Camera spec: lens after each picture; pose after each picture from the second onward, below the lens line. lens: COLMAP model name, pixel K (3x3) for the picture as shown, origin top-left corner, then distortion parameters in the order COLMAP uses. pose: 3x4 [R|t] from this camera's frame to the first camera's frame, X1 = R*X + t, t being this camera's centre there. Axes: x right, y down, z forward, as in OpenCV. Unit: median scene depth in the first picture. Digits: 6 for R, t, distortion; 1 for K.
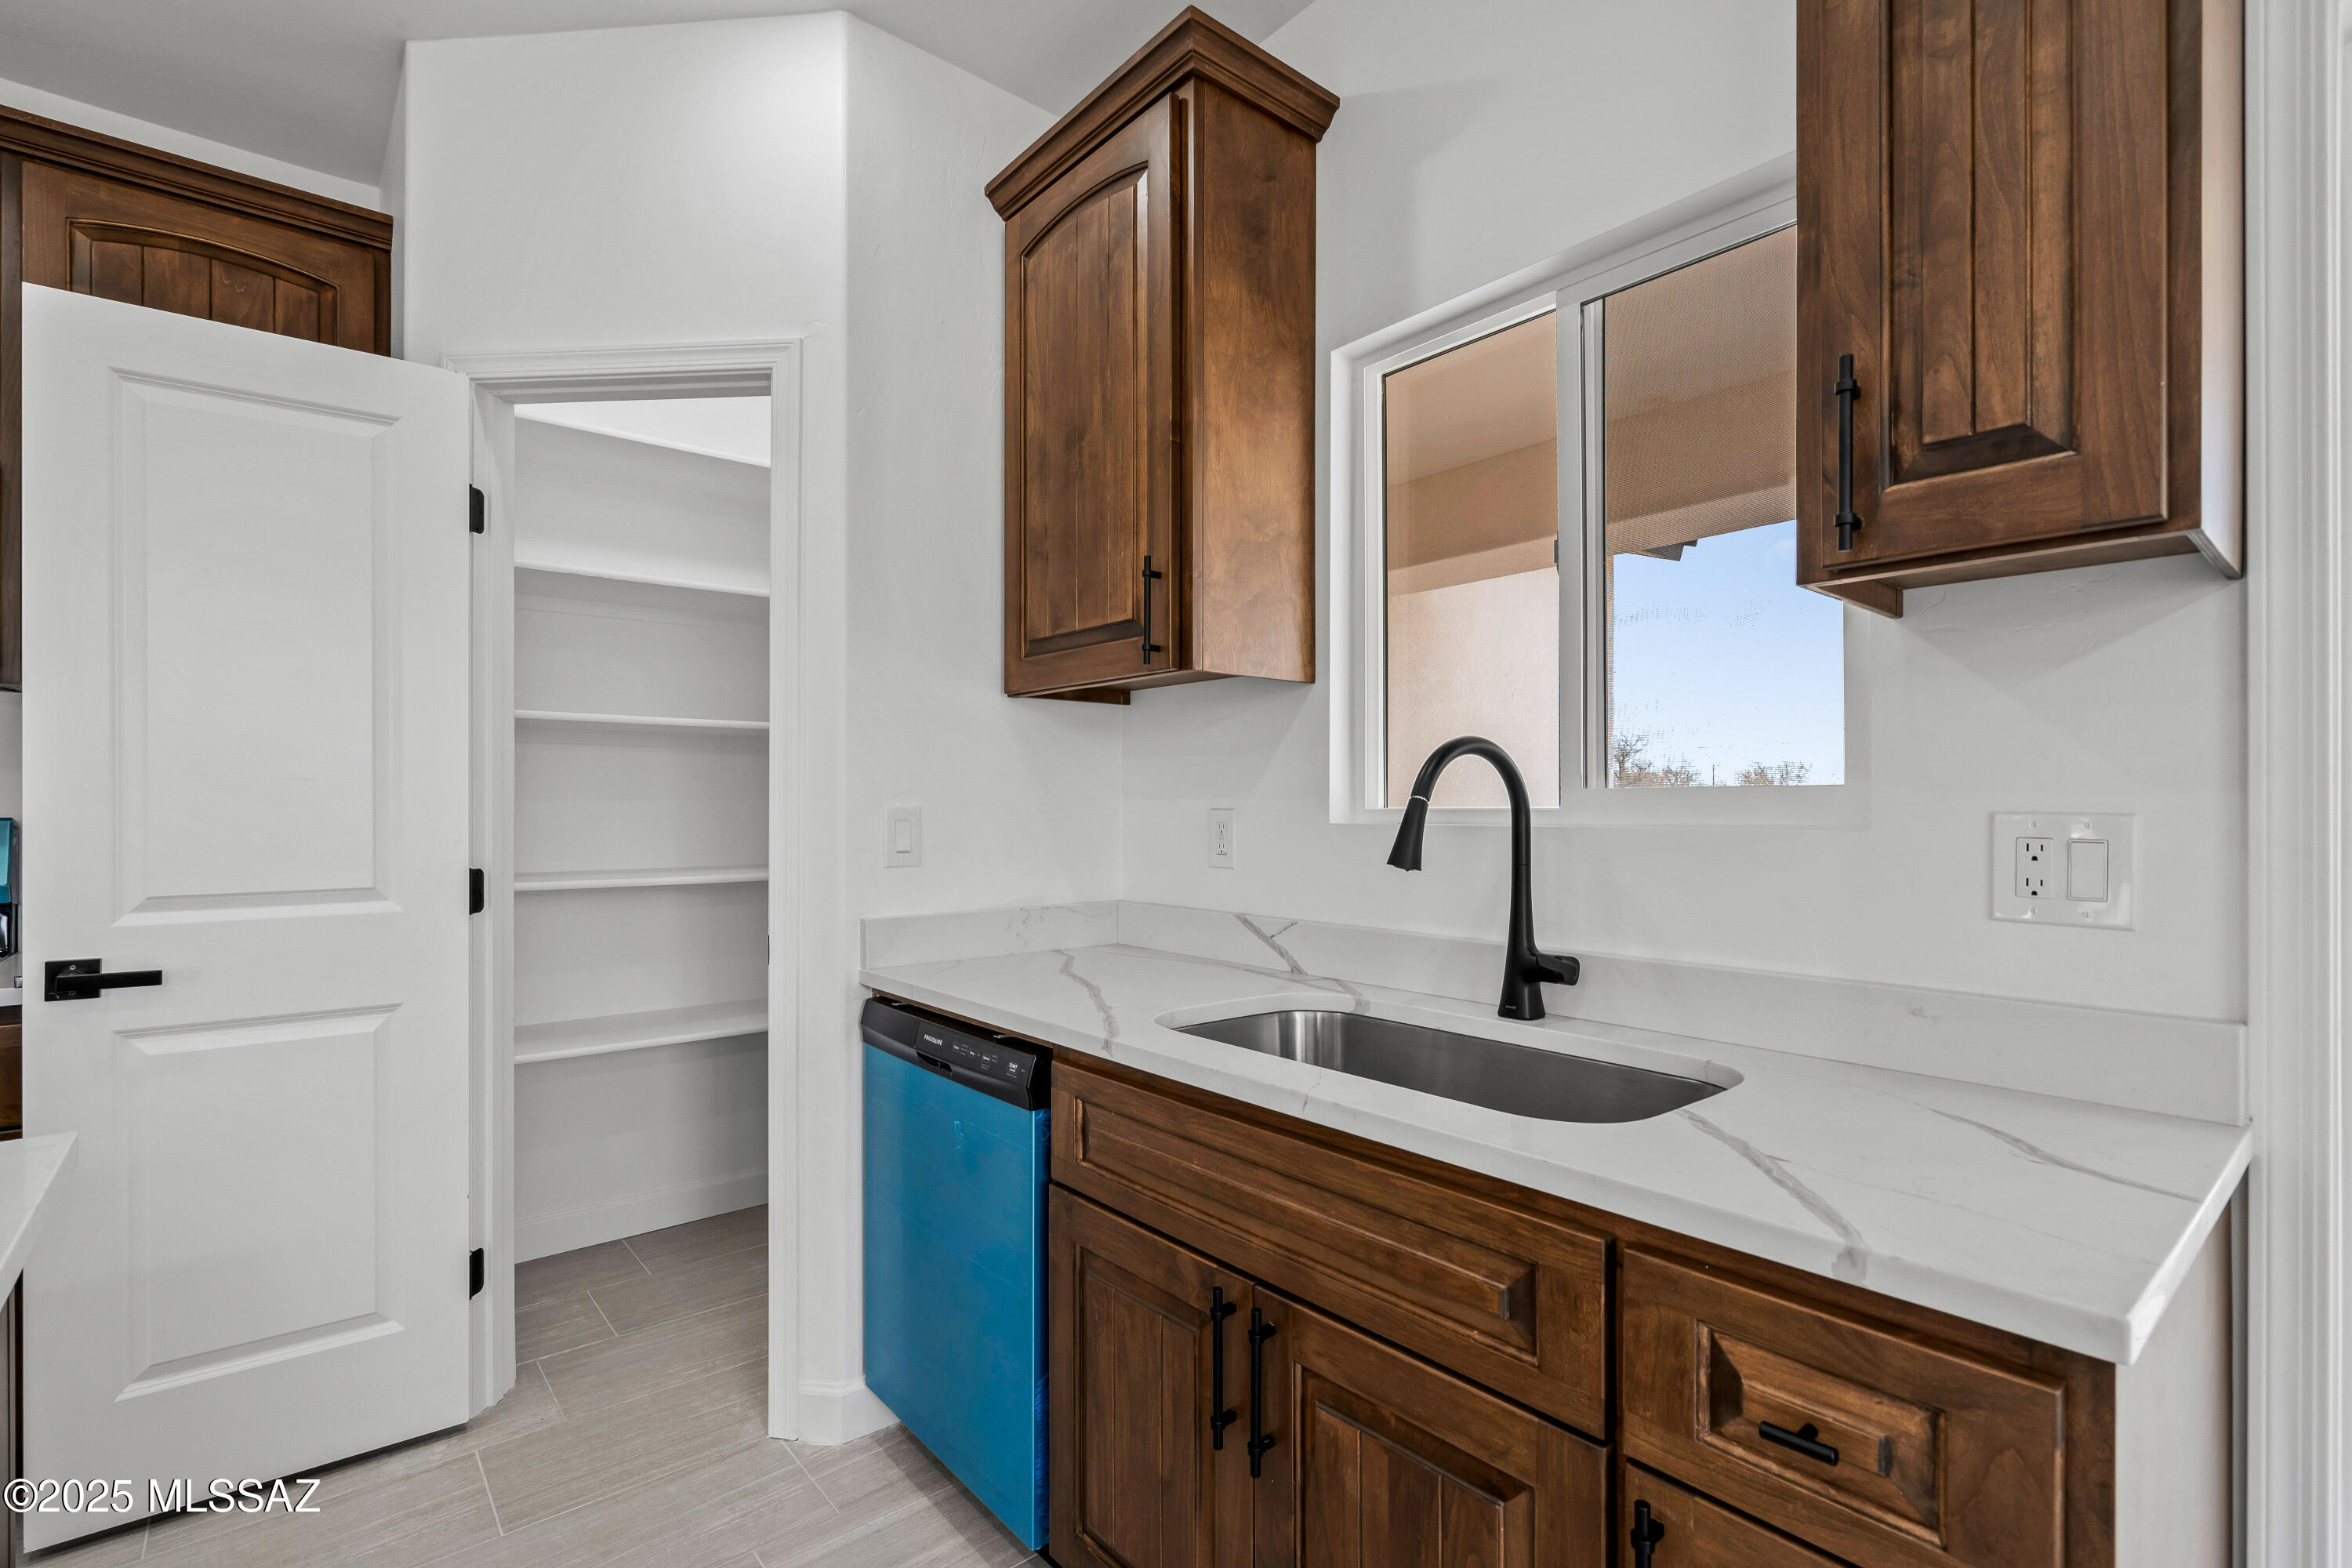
lens RADIAL K [[1073.0, 0, 1161.5], [0, 1073.0, 801.8], [0, 0, 1]] dist [-0.004716, 0.002446]
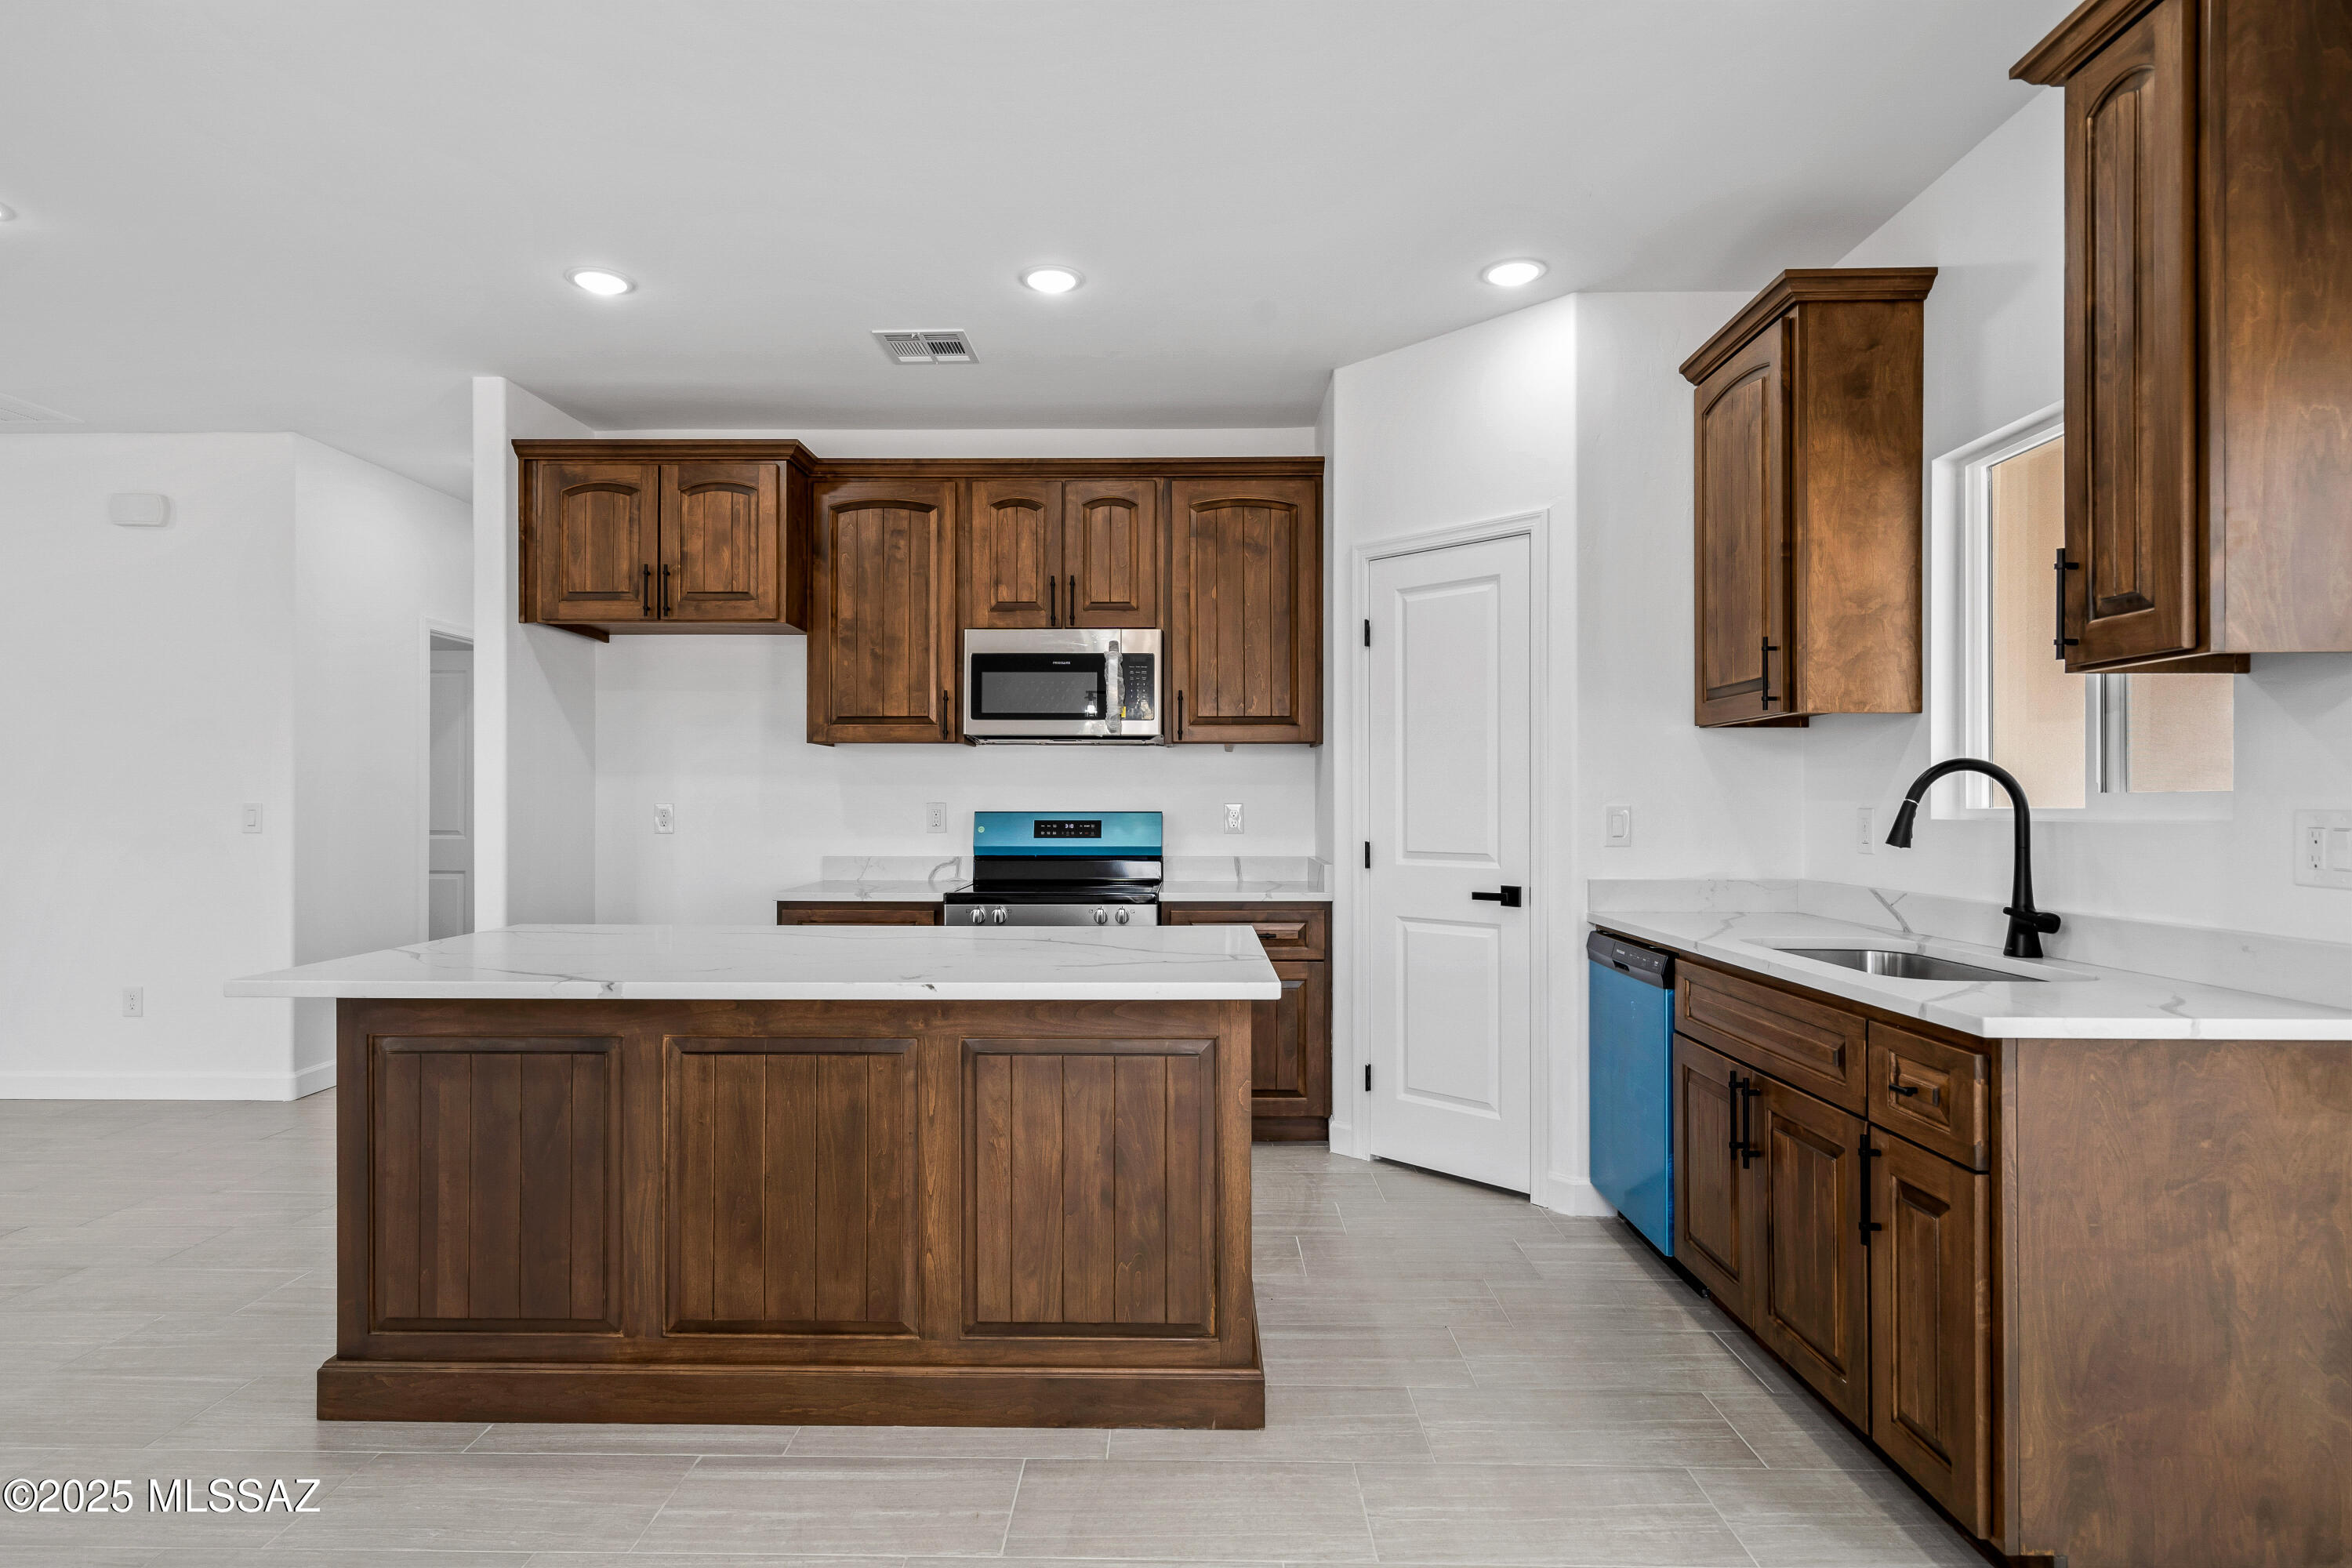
lens RADIAL K [[1257.8, 0, 1160.5], [0, 1257.8, 787.1], [0, 0, 1]] dist [0.000381, 0.001284]
pose [[0.755780, -0.007227, -0.654786, 0.511009], [-0.000349, 0.999935, -0.011440, -0.001463], [0.654826, 0.008875, 0.755728, -0.888777]]
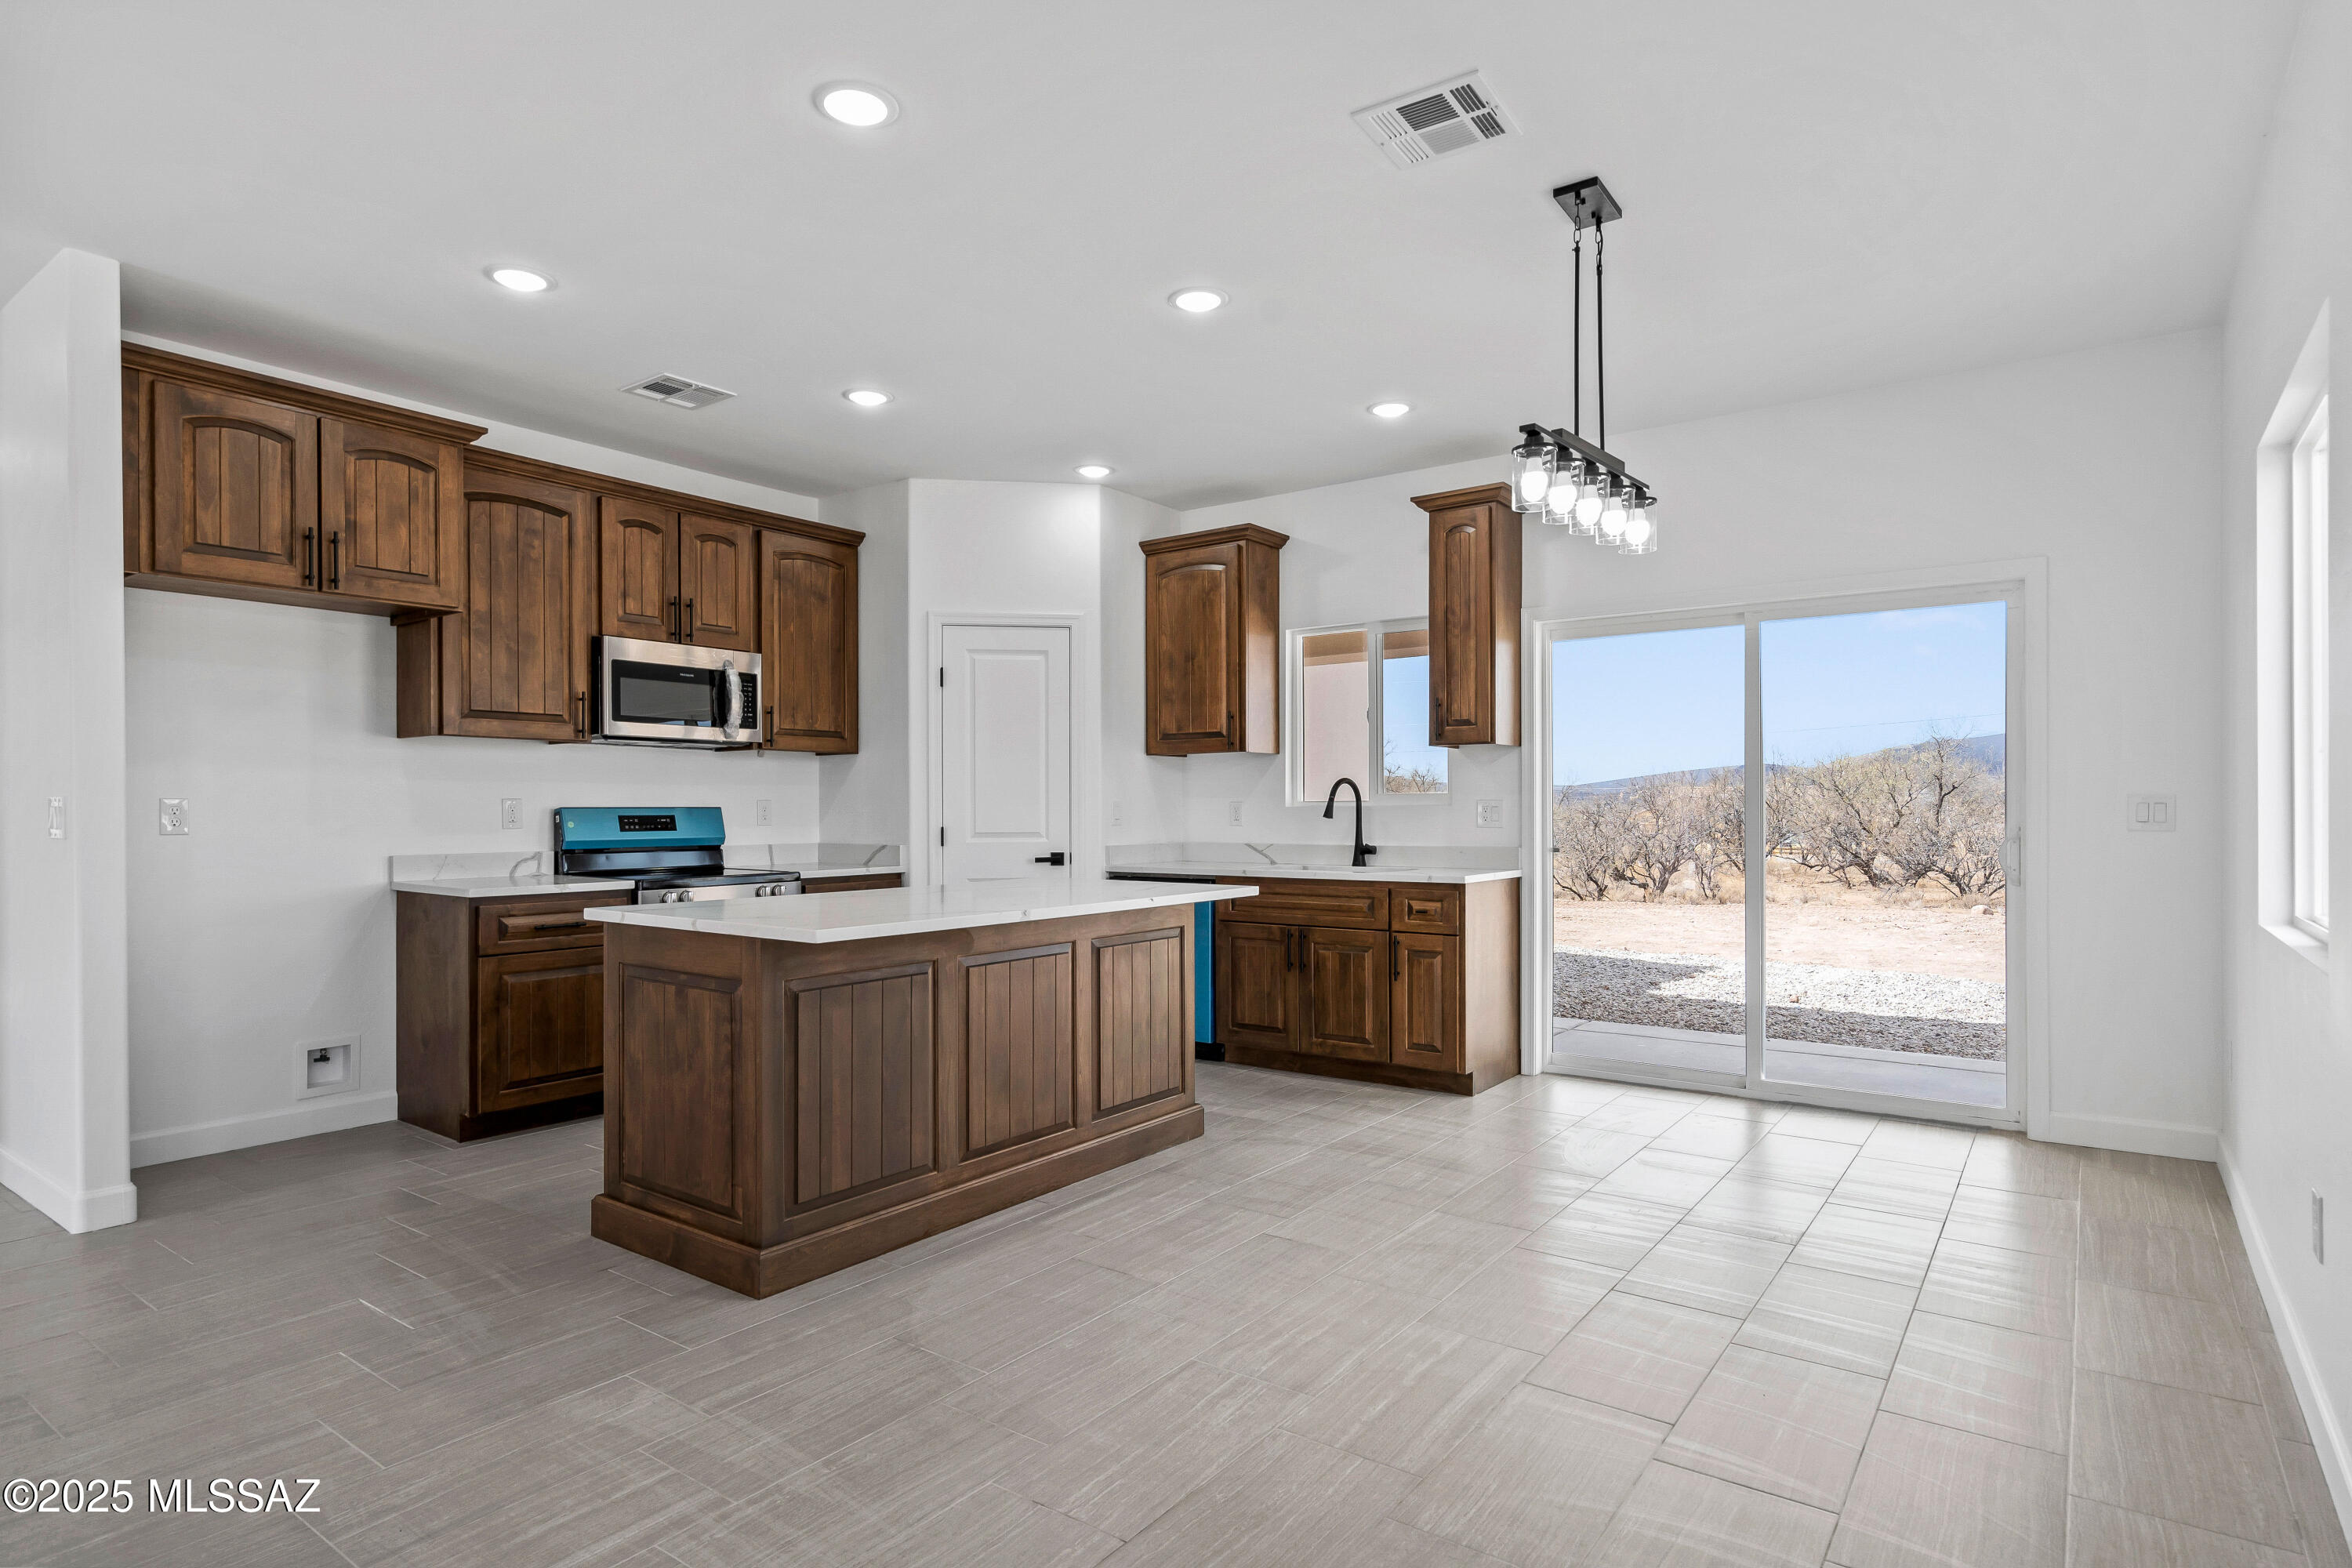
lens RADIAL K [[1257.8, 0, 1170.0], [0, 1257.8, 805.7], [0, 0, 1]] dist [0.000381, 0.001284]
pose [[0.969414, -0.000995, 0.245427, -1.010589], [0.001453, 0.999998, -0.001684, 0.024778], [-0.245425, 0.001989, 0.969414, -2.228368]]
